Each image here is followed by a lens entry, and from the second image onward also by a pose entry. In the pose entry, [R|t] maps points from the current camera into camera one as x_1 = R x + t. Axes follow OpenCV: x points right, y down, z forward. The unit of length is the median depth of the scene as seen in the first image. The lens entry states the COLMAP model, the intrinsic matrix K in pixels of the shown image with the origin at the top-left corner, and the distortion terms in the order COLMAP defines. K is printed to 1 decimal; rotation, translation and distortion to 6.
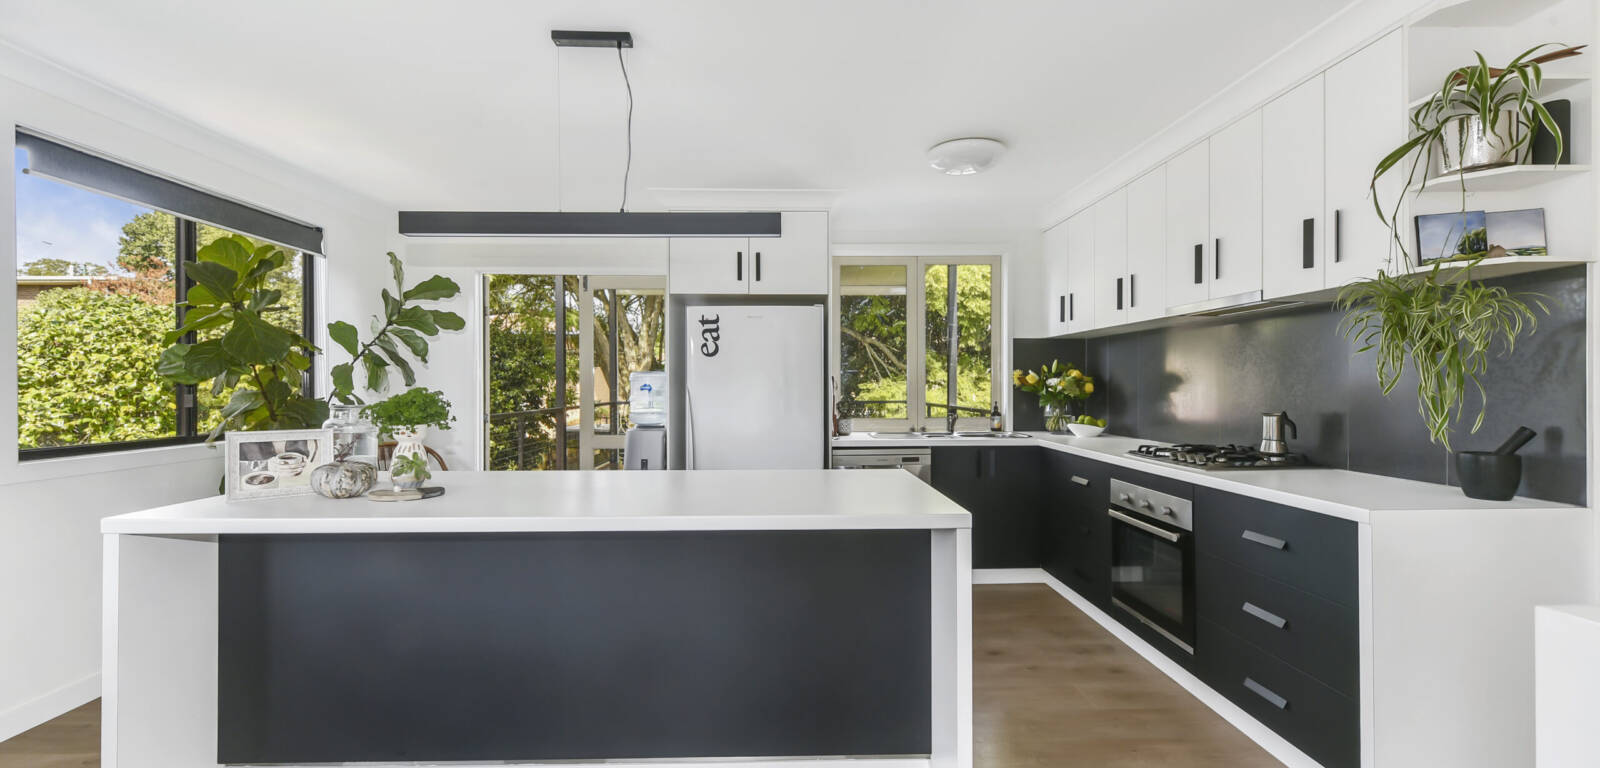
lens RADIAL K [[634.3, 0, 800.0], [0, 634.3, 384.0], [0, 0, 1]] dist [-0.000319, -0.000028]
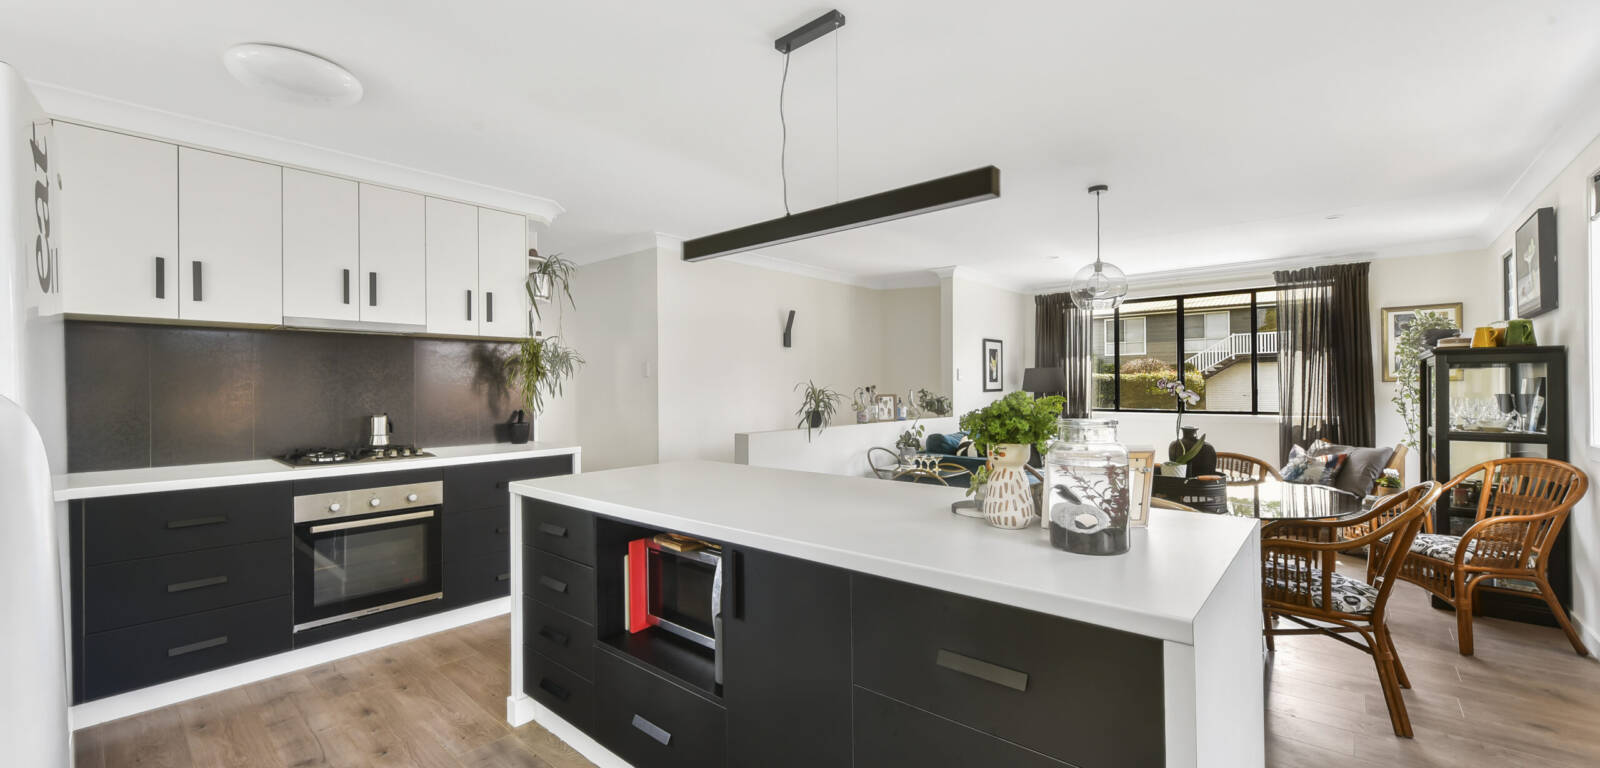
lens RADIAL K [[634.3, 0, 800.0], [0, 634.3, 384.0], [0, 0, 1]] dist [-0.000319, -0.000028]
pose [[-0.739895, 0.006483, 0.672691, -0.818759], [0.002981, 0.999975, -0.006359, -0.006869], [-0.672715, -0.002700, -0.739896, 1.462624]]
